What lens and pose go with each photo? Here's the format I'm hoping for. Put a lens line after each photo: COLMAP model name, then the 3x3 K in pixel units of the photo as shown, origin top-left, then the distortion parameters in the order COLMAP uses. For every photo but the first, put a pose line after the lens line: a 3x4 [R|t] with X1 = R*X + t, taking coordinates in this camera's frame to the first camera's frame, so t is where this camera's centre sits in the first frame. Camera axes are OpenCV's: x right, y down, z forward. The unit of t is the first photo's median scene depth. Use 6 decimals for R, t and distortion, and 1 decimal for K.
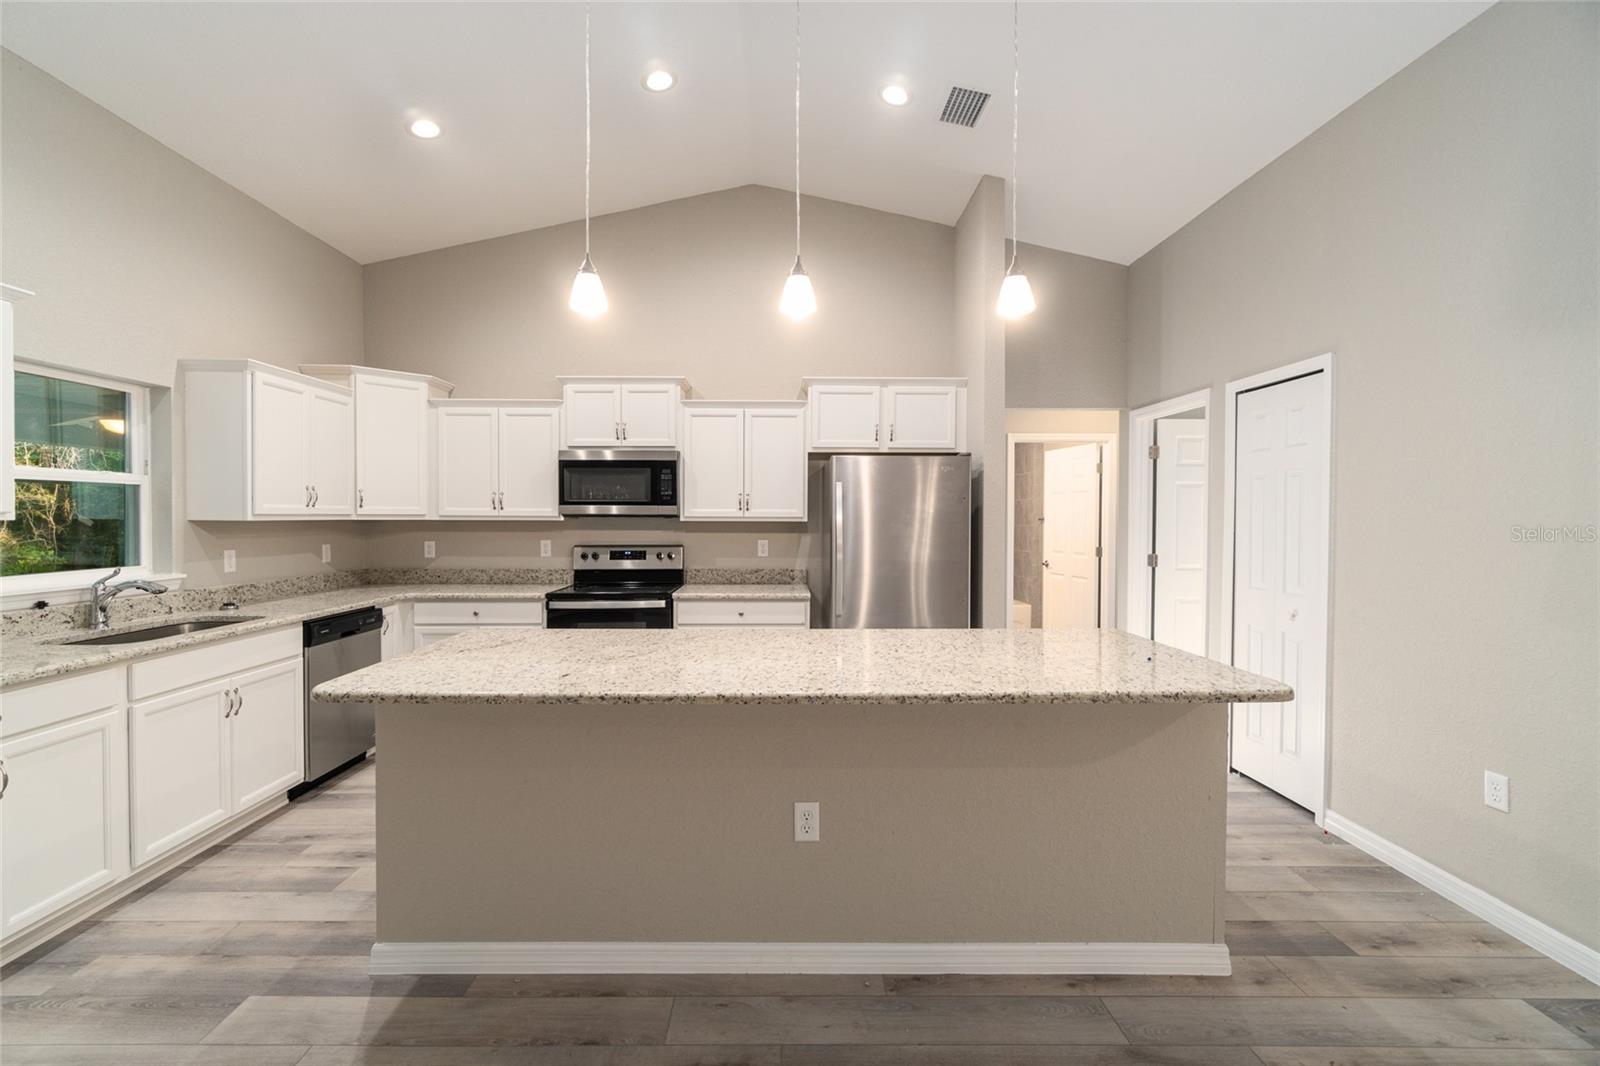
lens RADIAL K [[689.0, 0, 792.8], [0, 689.0, 528.0], [0, 0, 1]] dist [-0.007672, 0.000595]
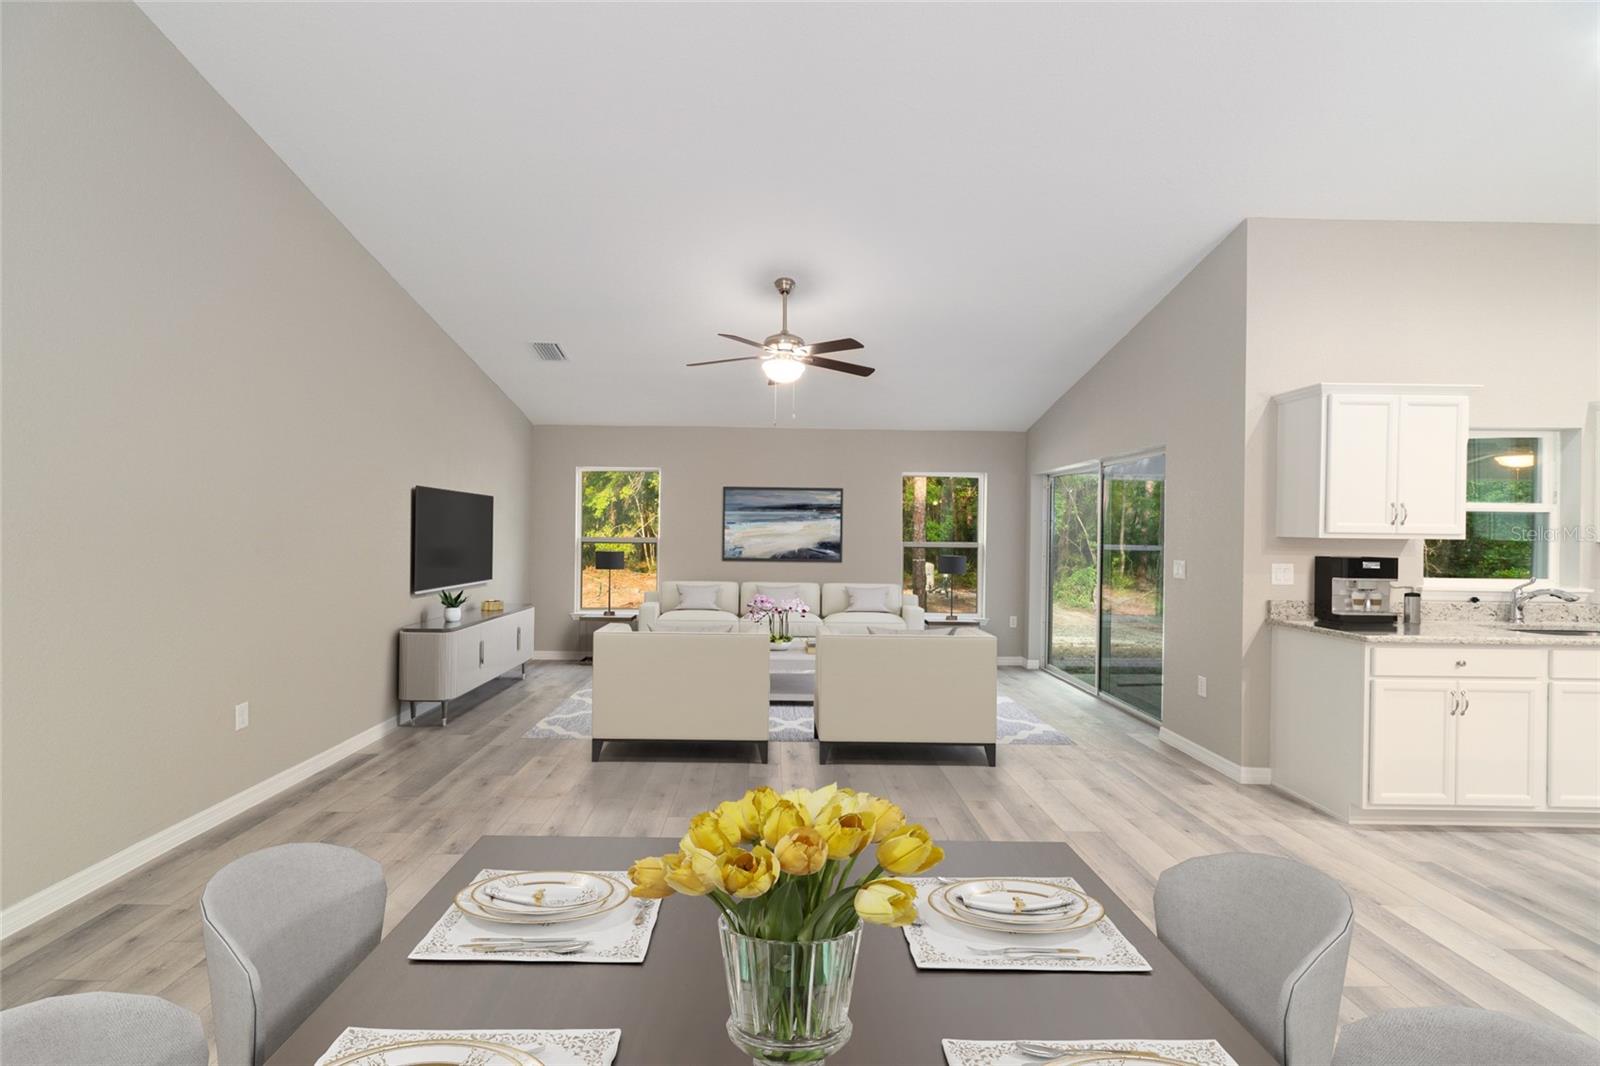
lens RADIAL K [[691.4, 0, 779.3], [0, 691.4, 529.9], [0, 0, 1]] dist [-0.008578, 0.006385]
pose [[0.006723, -0.003051, -0.999973, 0.235797], [-0.029969, 0.999546, -0.003251, 0.011438], [0.999528, 0.029990, 0.006628, -0.334776]]
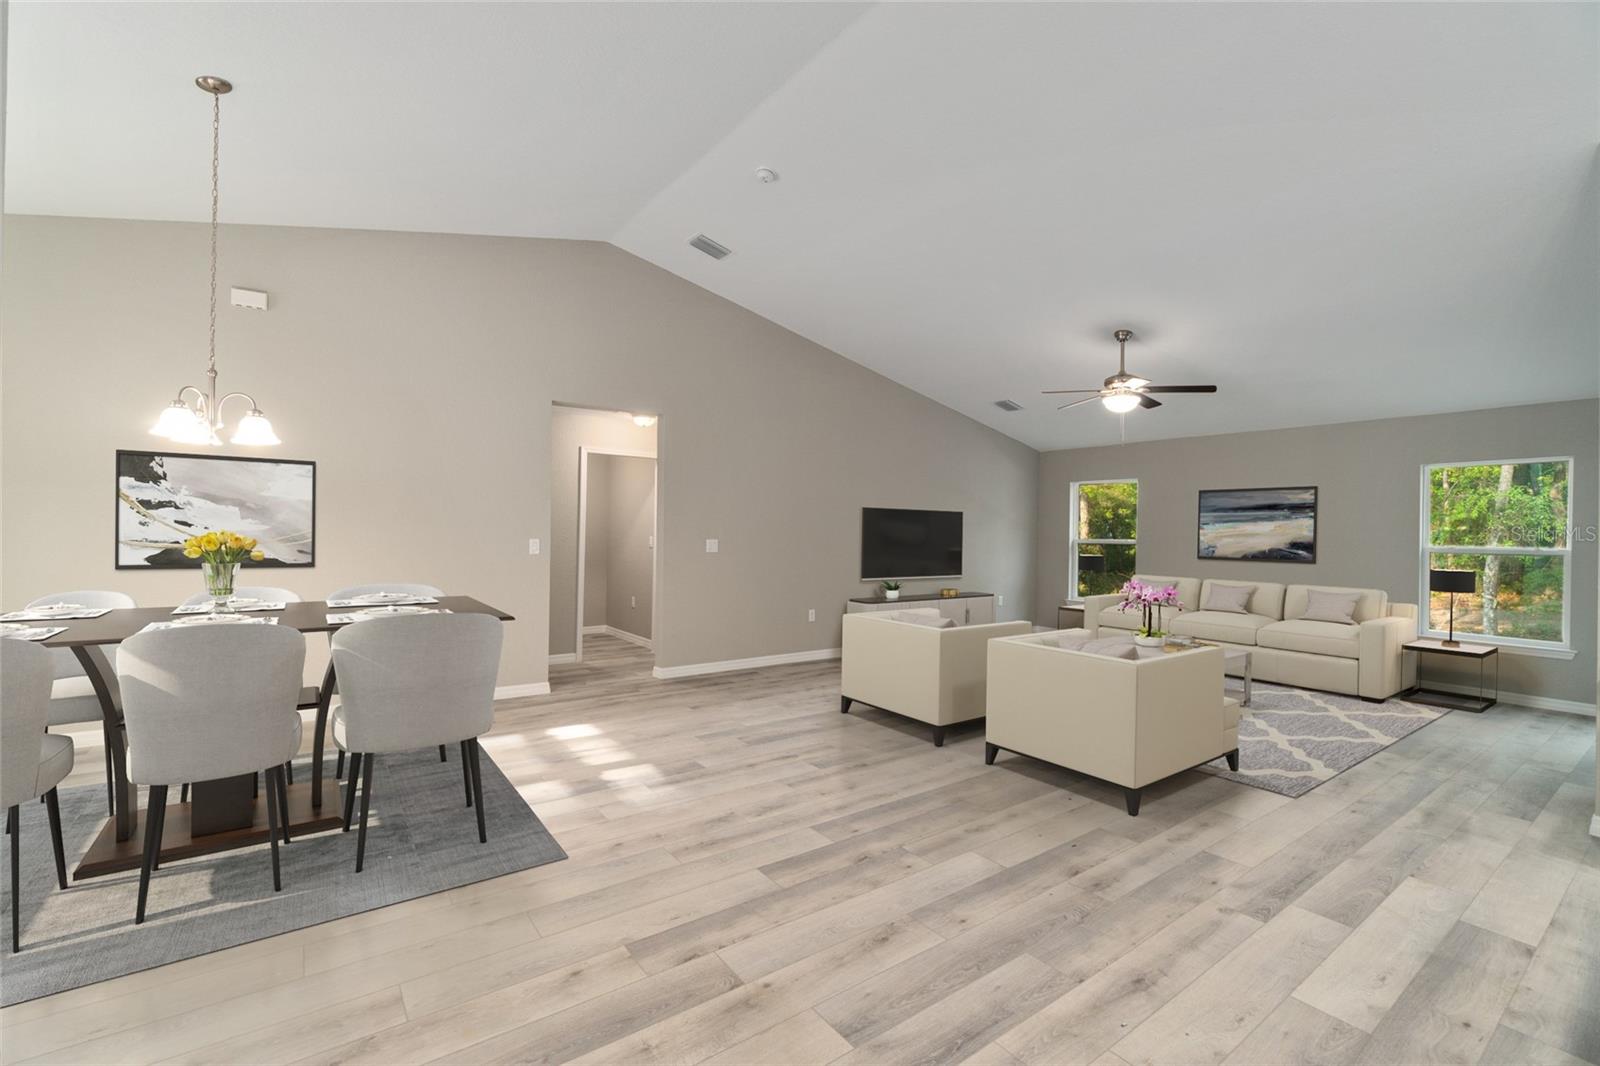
lens RADIAL K [[691.4, 0, 779.3], [0, 691.4, 529.9], [0, 0, 1]] dist [-0.008578, 0.006385]
pose [[-0.817679, -0.007312, -0.575628, 0.524413], [-0.020949, 0.999635, 0.017060, -0.000412], [0.575293, 0.026008, -0.817534, 0.493648]]
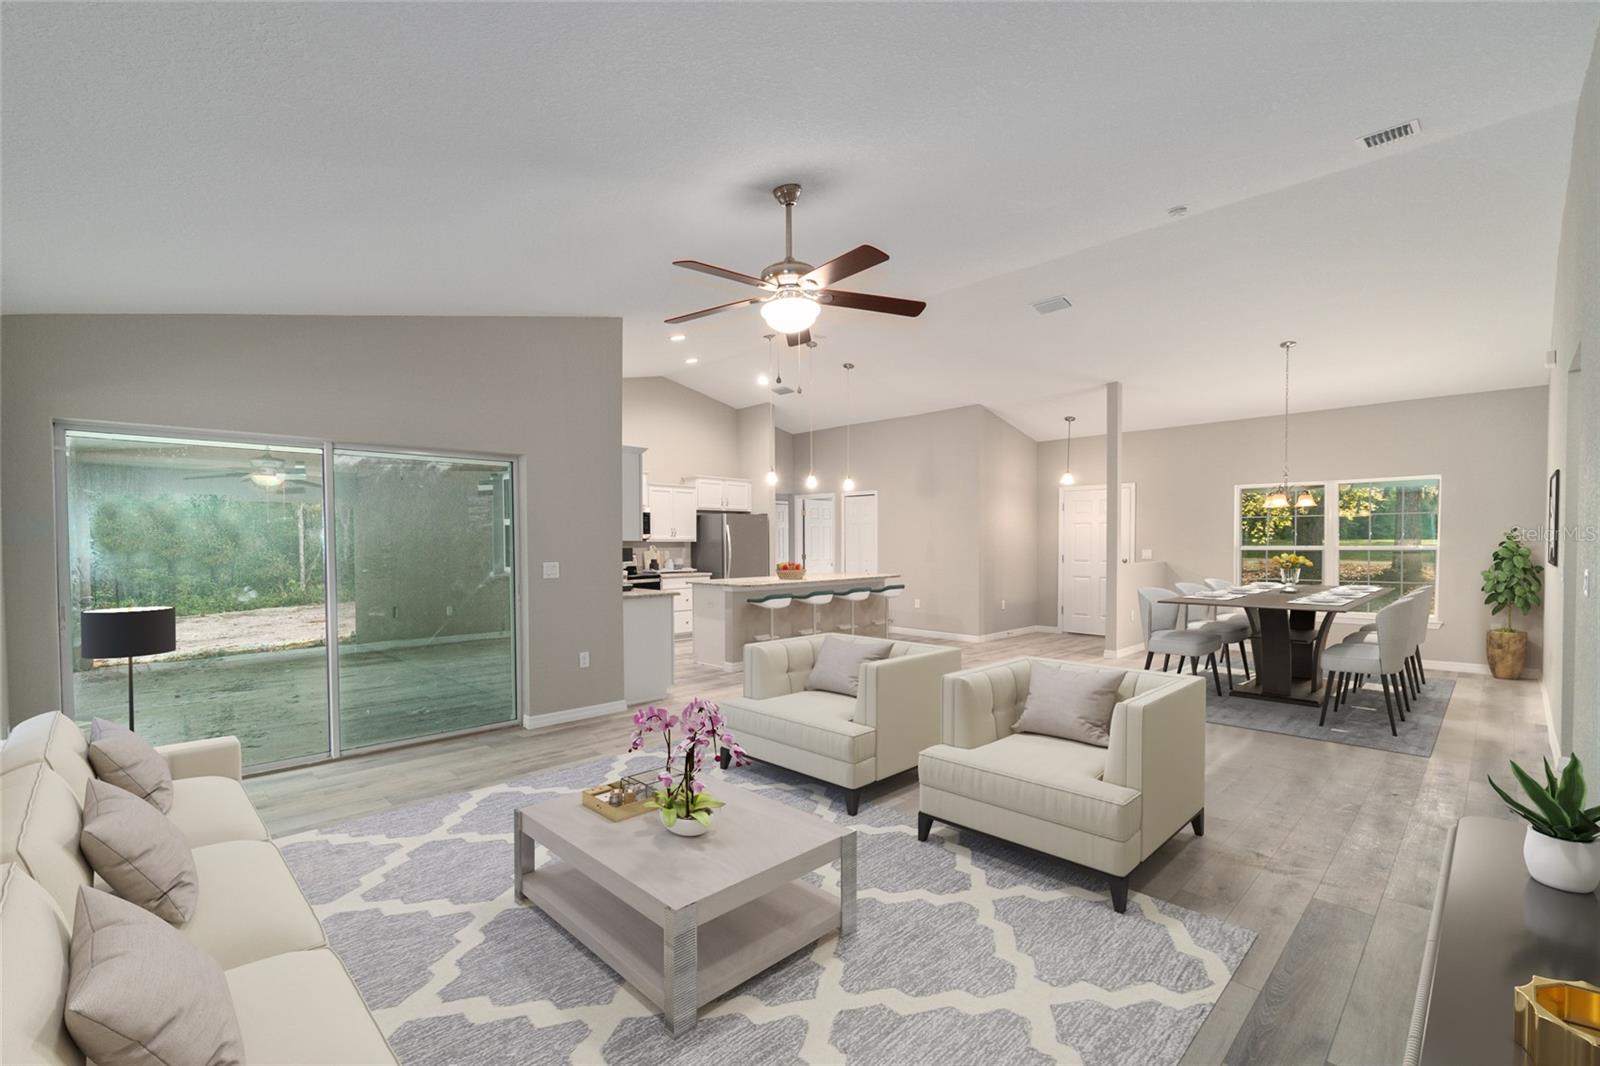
lens RADIAL K [[691.4, 0, 779.3], [0, 691.4, 529.9], [0, 0, 1]] dist [-0.008578, 0.006385]
pose [[0.730298, 0.002150, 0.683125, -1.614897], [0.017687, 0.999600, -0.022055, 0.006942], [-0.682899, 0.028189, 0.729968, -0.990168]]
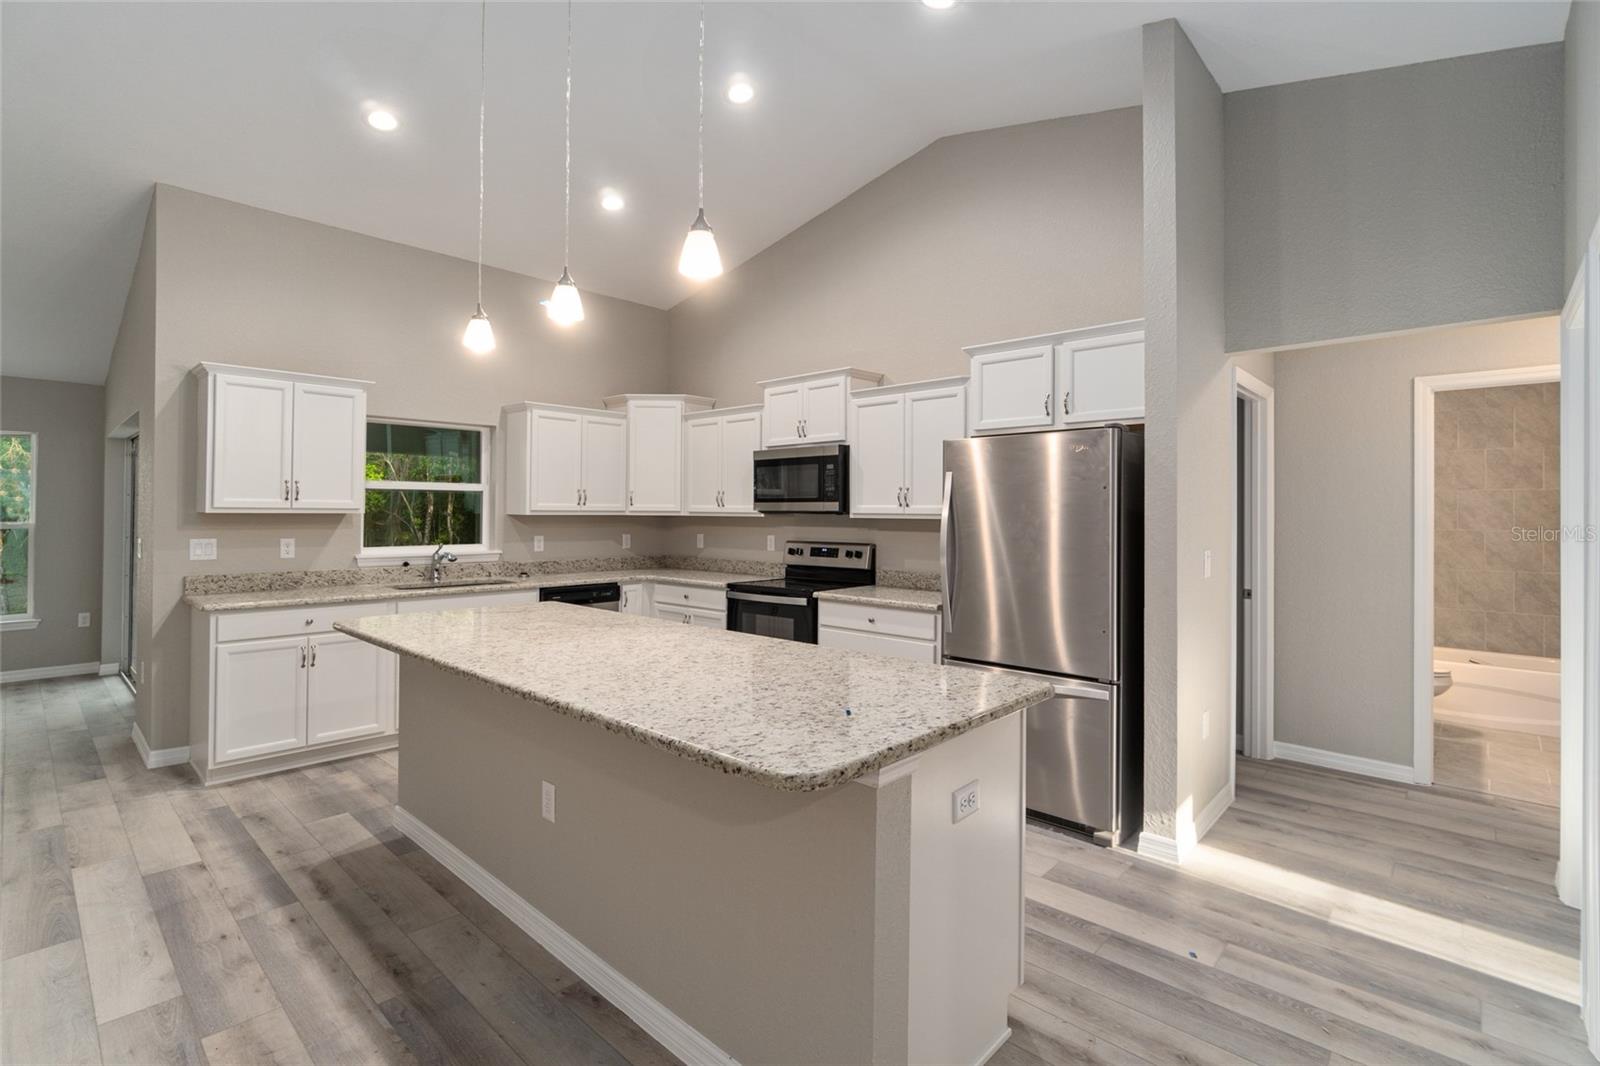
lens RADIAL K [[743.7, 0, 767.6], [0, 743.7, 511.4], [0, 0, 1]] dist [-0.003223, -0.000147]
pose [[0.713212, 0.000304, -0.700948, 0.597455], [-0.016136, 0.999742, -0.015985, -0.001339], [0.700762, 0.022711, 0.713033, 0.235753]]
